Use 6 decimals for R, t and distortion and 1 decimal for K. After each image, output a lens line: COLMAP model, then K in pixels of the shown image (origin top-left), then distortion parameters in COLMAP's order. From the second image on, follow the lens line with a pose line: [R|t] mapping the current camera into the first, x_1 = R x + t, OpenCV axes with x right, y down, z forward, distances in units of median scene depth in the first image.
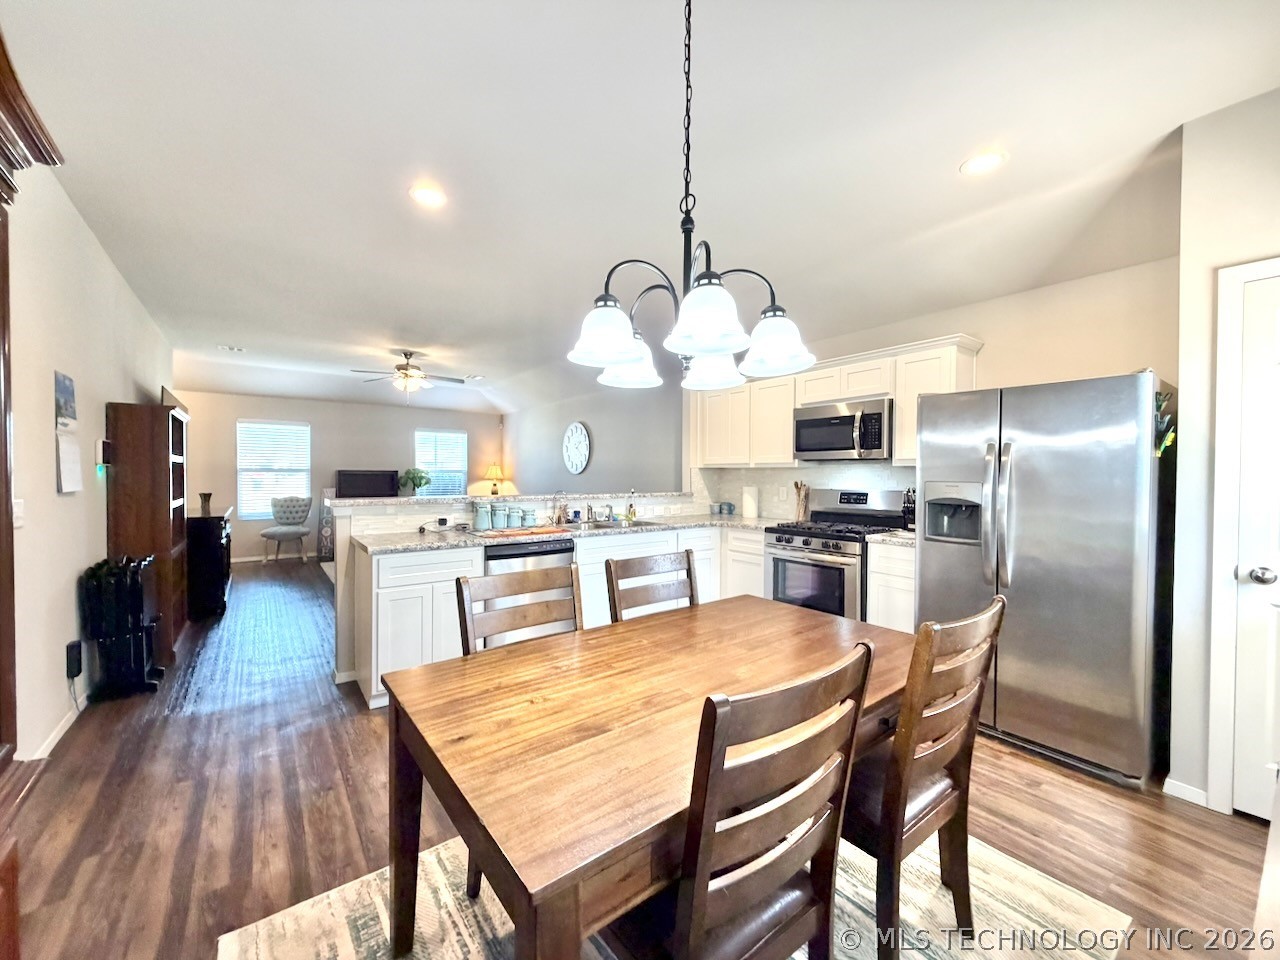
lens RADIAL K [[509.1, 0, 640.7], [0, 509.1, 477.3], [0, 0, 1]] dist [-0.002204, -0.000456]
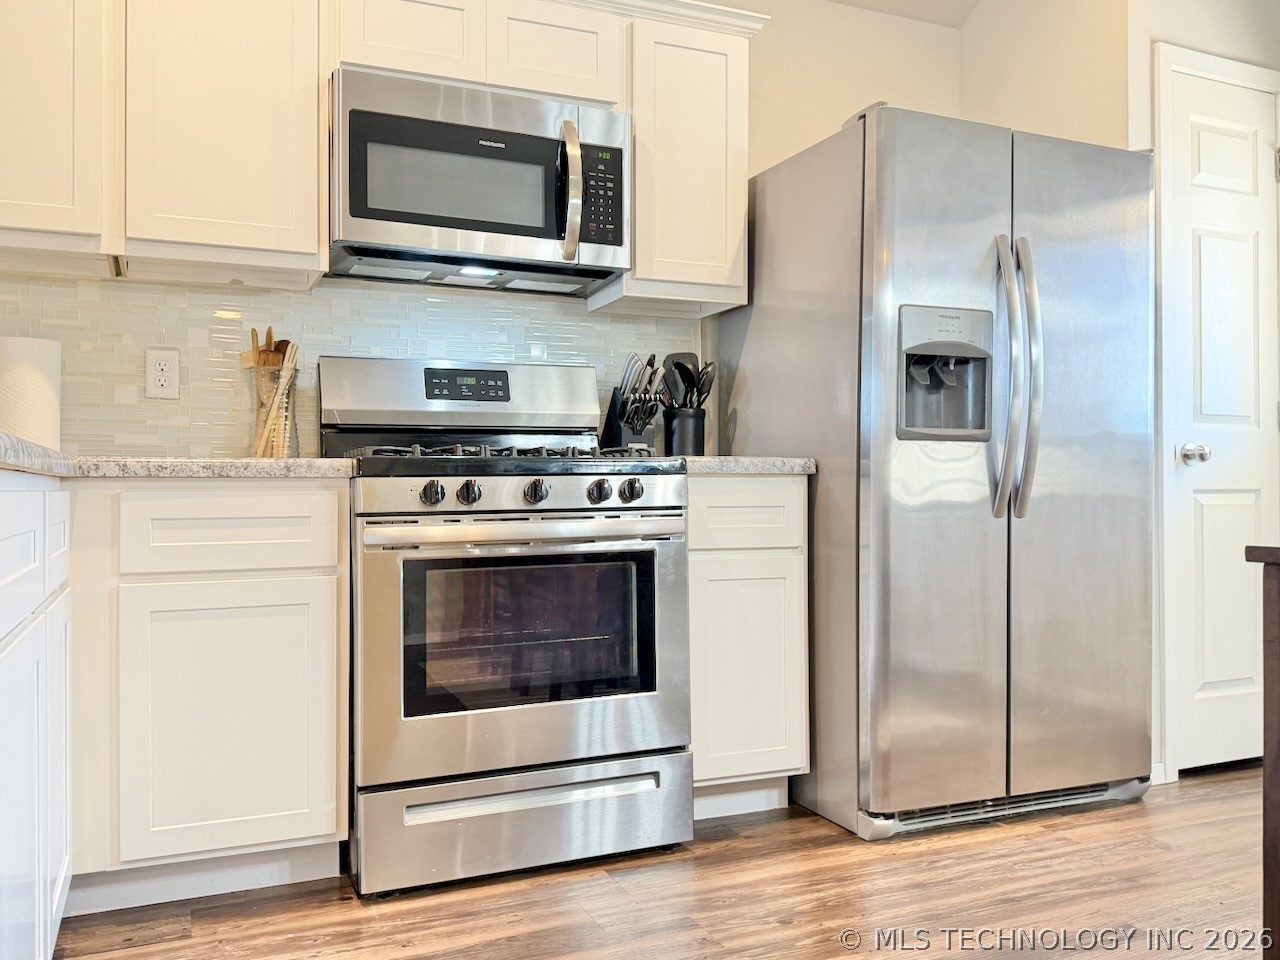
lens RADIAL K [[1062.1, 0, 640.8], [0, 1062.1, 482.1], [0, 0, 1]] dist [-0.003965, -0.015724]
pose [[0.232106, 0.000112, 0.972690, -0.279614], [0.016136, 0.999862, -0.003966, 0.118214], [-0.972557, 0.016616, 0.232073, 0.739799]]
